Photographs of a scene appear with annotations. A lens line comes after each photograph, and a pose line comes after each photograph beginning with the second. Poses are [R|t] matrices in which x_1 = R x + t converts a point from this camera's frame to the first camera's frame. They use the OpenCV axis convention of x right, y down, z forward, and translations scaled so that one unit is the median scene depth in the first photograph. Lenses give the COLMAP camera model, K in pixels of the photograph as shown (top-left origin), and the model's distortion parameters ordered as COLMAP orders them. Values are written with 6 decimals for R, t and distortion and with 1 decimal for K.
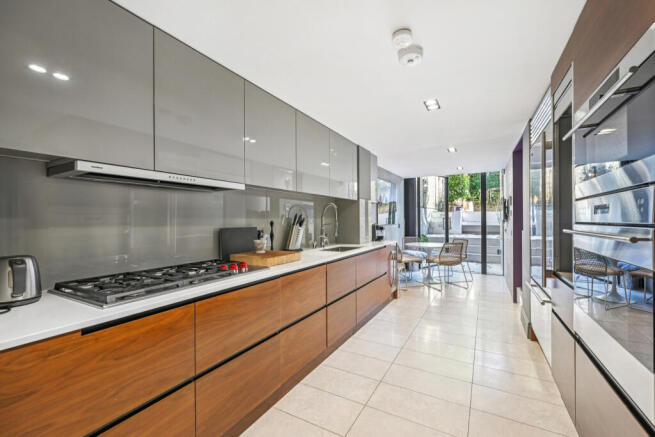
lens RADIAL K [[274.1, 0, 327.5], [0, 274.1, 218.5], [0, 0, 1]] dist [-0.000881, -0.000150]
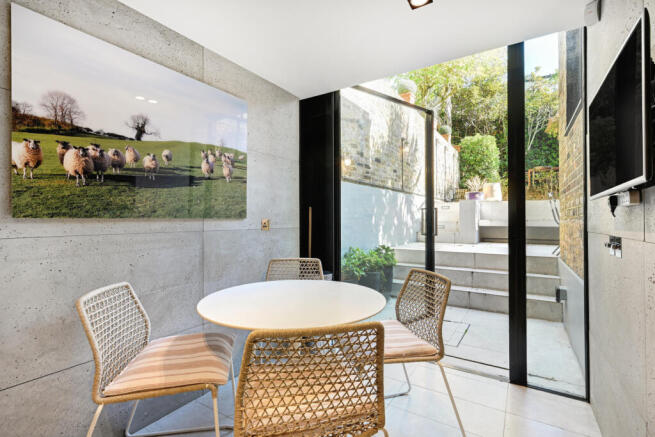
lens RADIAL K [[307.9, 0, 327.5], [0, 307.9, 218.5], [0, 0, 1]] dist [0.000922, 0.000087]
pose [[0.998786, 0.005161, -0.048992, 0.225787], [-0.005529, 0.999957, -0.007388, 0.016731], [0.048952, 0.007650, 0.998772, 0.387766]]
